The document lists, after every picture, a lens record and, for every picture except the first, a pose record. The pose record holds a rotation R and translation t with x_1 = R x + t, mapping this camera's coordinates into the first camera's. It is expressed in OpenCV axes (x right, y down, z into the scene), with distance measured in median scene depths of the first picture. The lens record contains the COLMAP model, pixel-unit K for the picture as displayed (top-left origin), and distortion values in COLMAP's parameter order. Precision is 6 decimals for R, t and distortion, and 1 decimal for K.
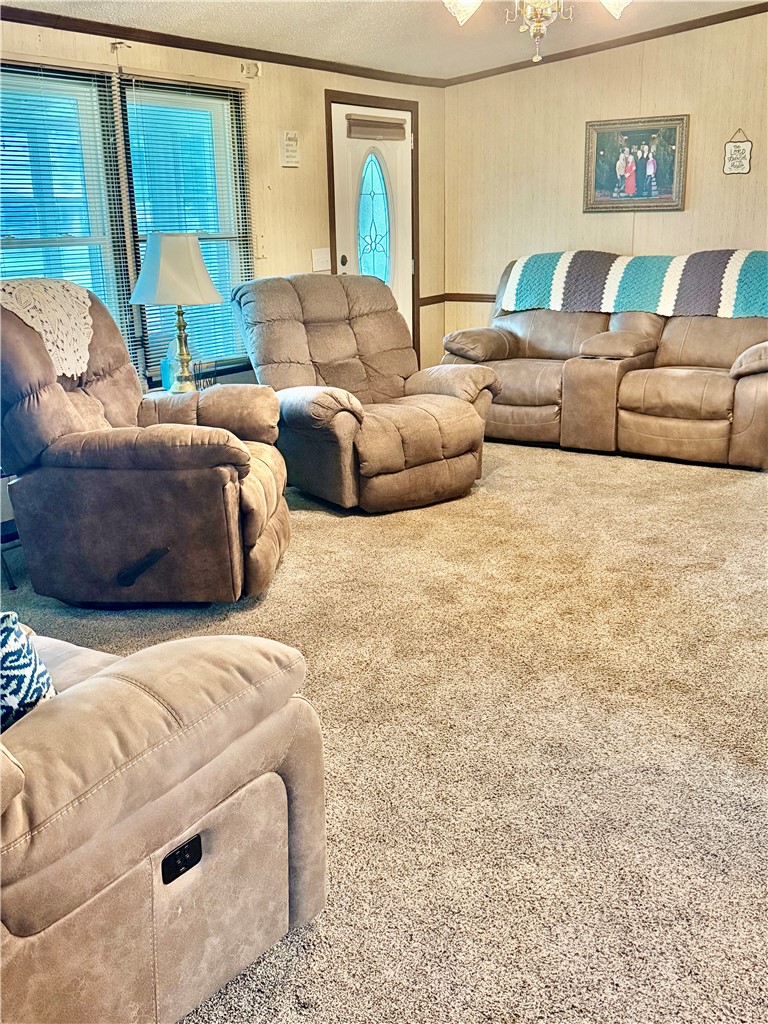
lens RADIAL K [[1030.8, 0, 384.0], [0, 1030.8, 512.0], [0, 0, 1]] dist [0.241294, -0.488641]
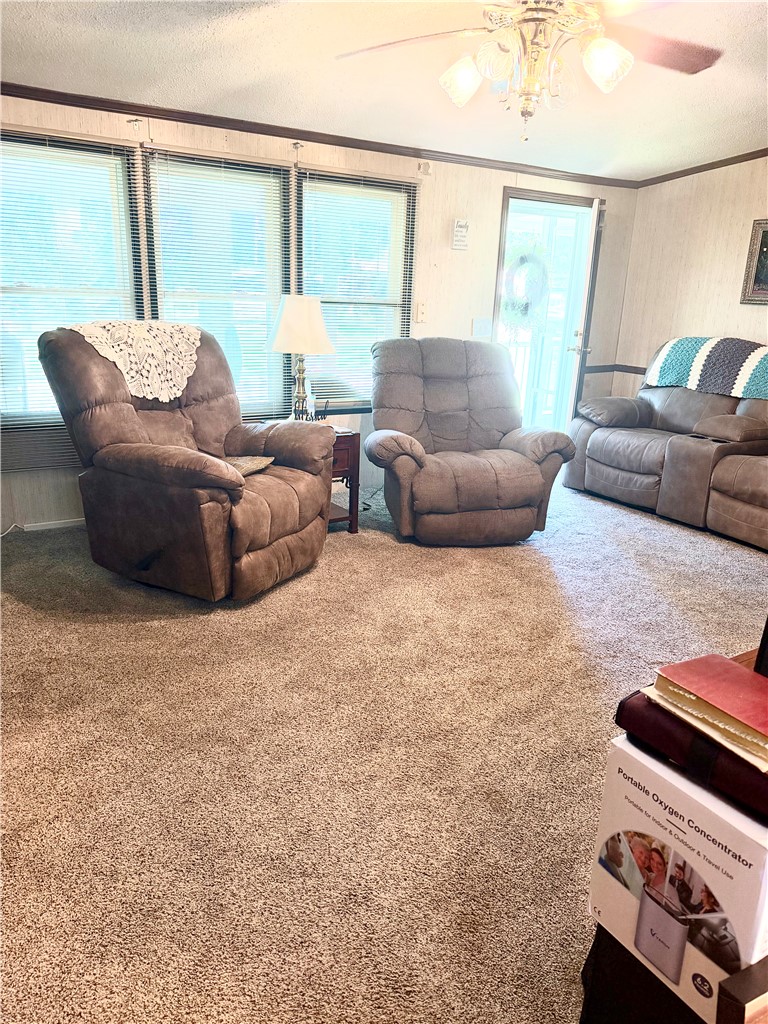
lens RADIAL K [[723.2, 0, 383.7], [0, 723.2, 517.9], [0, 0, 1]] dist [0.155451, -0.248097]
pose [[0.908801, 0.176488, -0.378064, 0.223402], [-0.168723, 0.984191, 0.053860, -0.057502], [0.381593, 0.014840, 0.924212, 0.198591]]
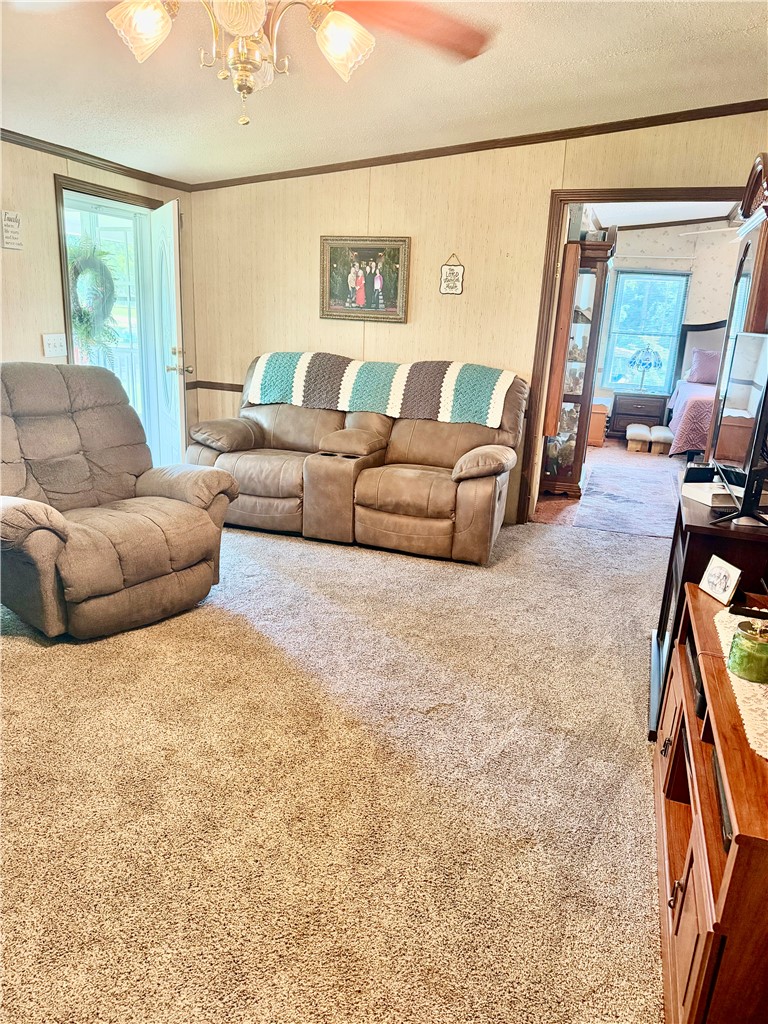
lens RADIAL K [[723.2, 0, 383.7], [0, 723.2, 517.9], [0, 0, 1]] dist [0.155451, -0.248097]
pose [[0.965714, -0.007820, 0.259492, 0.064283], [0.008402, 0.999964, -0.001134, -0.088620], [-0.259473, 0.003275, 0.965745, 0.293028]]
